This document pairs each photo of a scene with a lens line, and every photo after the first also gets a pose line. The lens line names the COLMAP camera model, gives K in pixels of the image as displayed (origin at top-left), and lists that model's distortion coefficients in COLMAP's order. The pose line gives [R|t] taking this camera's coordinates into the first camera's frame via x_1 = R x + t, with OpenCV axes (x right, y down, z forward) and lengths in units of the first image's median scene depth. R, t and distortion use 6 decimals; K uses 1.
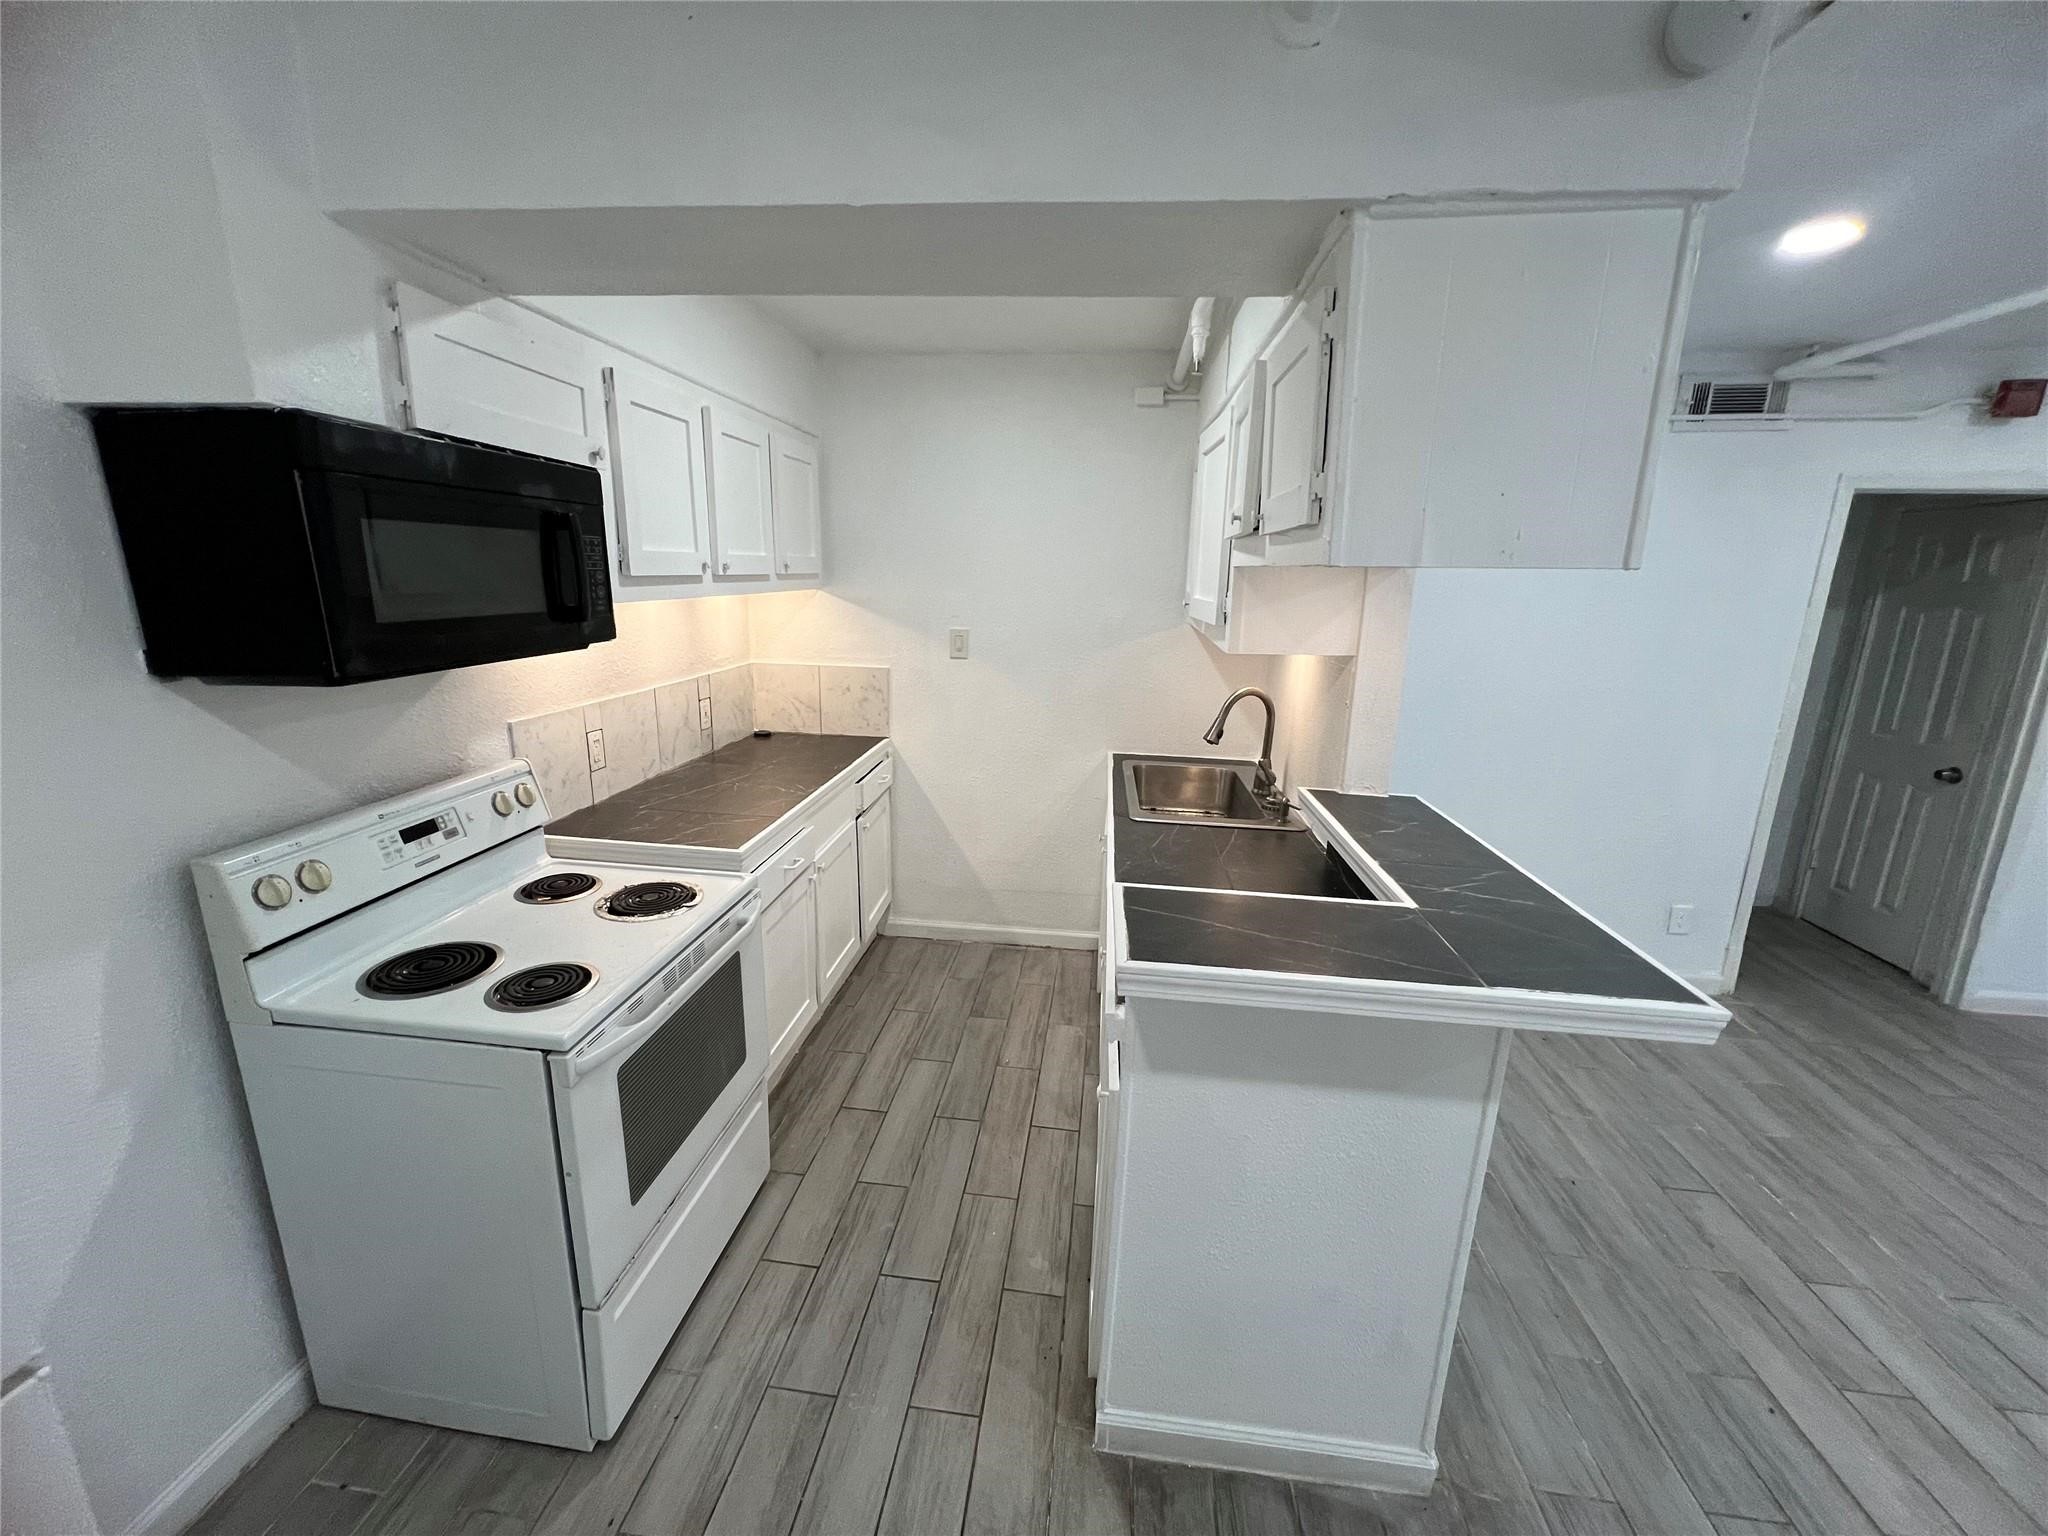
lens RADIAL K [[819.7, 0, 1019.3], [0, 819.7, 771.6], [0, 0, 1]] dist [0.001779, -0.000246]
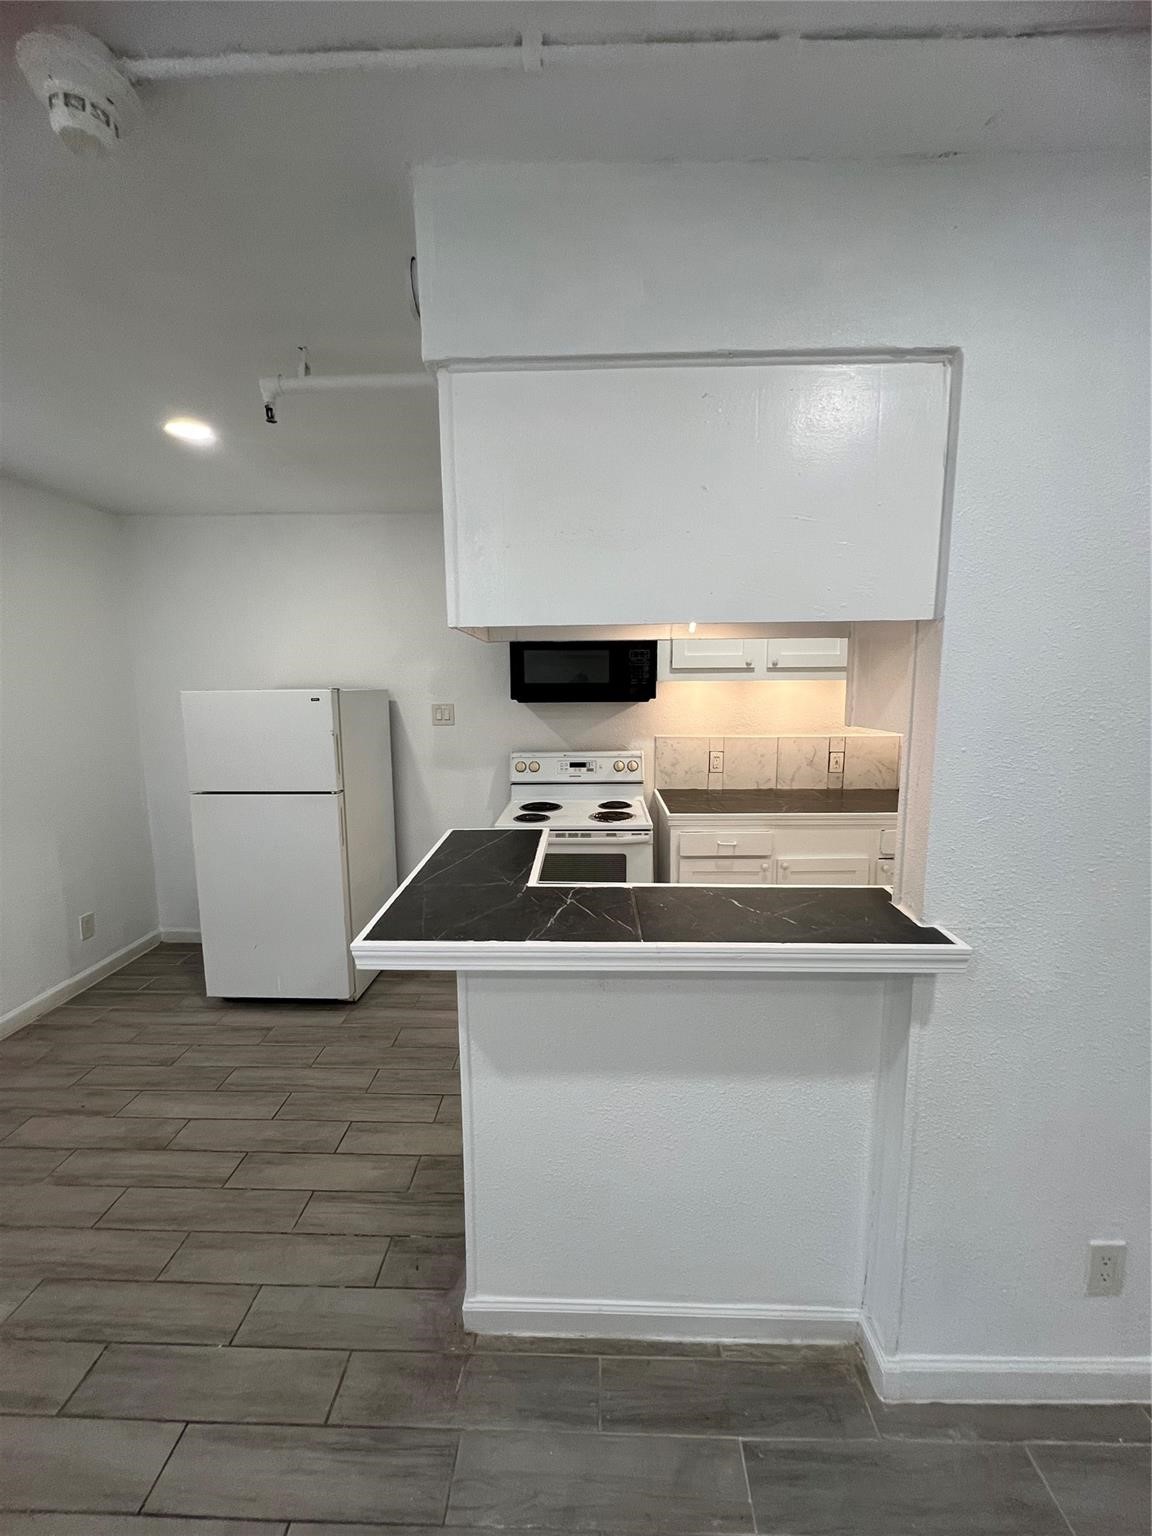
lens RADIAL K [[616.3, 0, 575.7], [0, 616.3, 759.8], [0, 0, 1]] dist [-0.001192, -0.000209]
pose [[0.094459, 0.115513, -0.988804, 1.090345], [-0.230965, 0.968688, 0.091100, -0.109284], [0.968366, 0.219774, 0.118180, 0.673171]]
